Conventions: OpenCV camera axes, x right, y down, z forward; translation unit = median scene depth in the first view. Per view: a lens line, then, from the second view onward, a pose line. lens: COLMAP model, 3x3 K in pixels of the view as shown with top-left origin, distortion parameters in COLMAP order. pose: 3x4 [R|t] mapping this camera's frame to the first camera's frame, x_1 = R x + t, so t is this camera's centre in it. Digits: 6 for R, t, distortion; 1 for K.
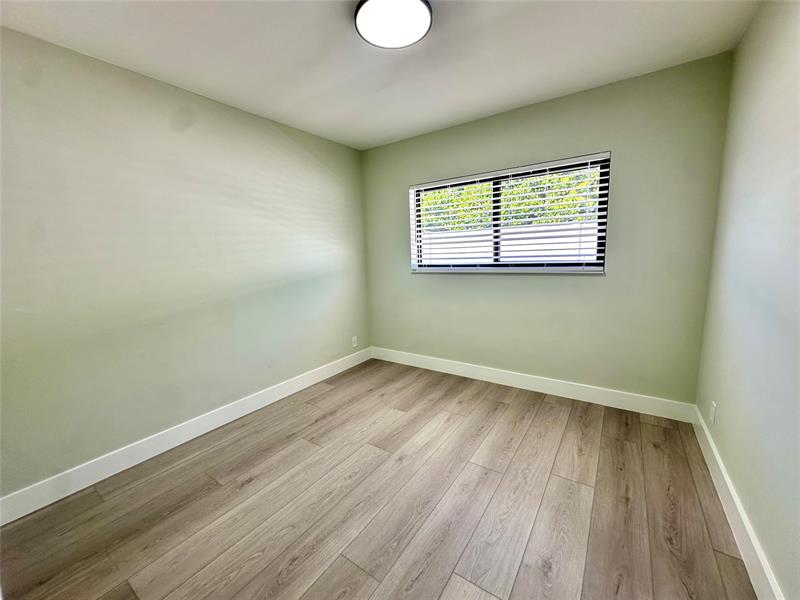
lens RADIAL K [[286.0, 0, 400.0], [0, 286.0, 300.0], [0, 0, 1]] dist [-0.000050, -0.000061]
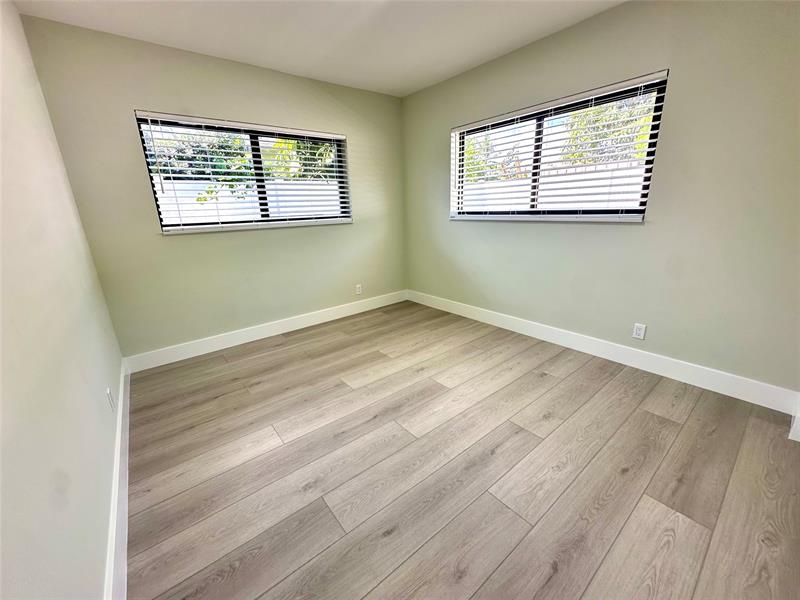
lens RADIAL K [[320.7, 0, 400.0], [0, 320.7, 300.0], [0, 0, 1]] dist [-0.002936, 0.000112]
pose [[0.944845, 0.081380, -0.317245, 0.264672], [-0.034019, 0.987784, 0.152067, 0.017422], [0.325745, -0.132888, 0.936072, -0.159051]]
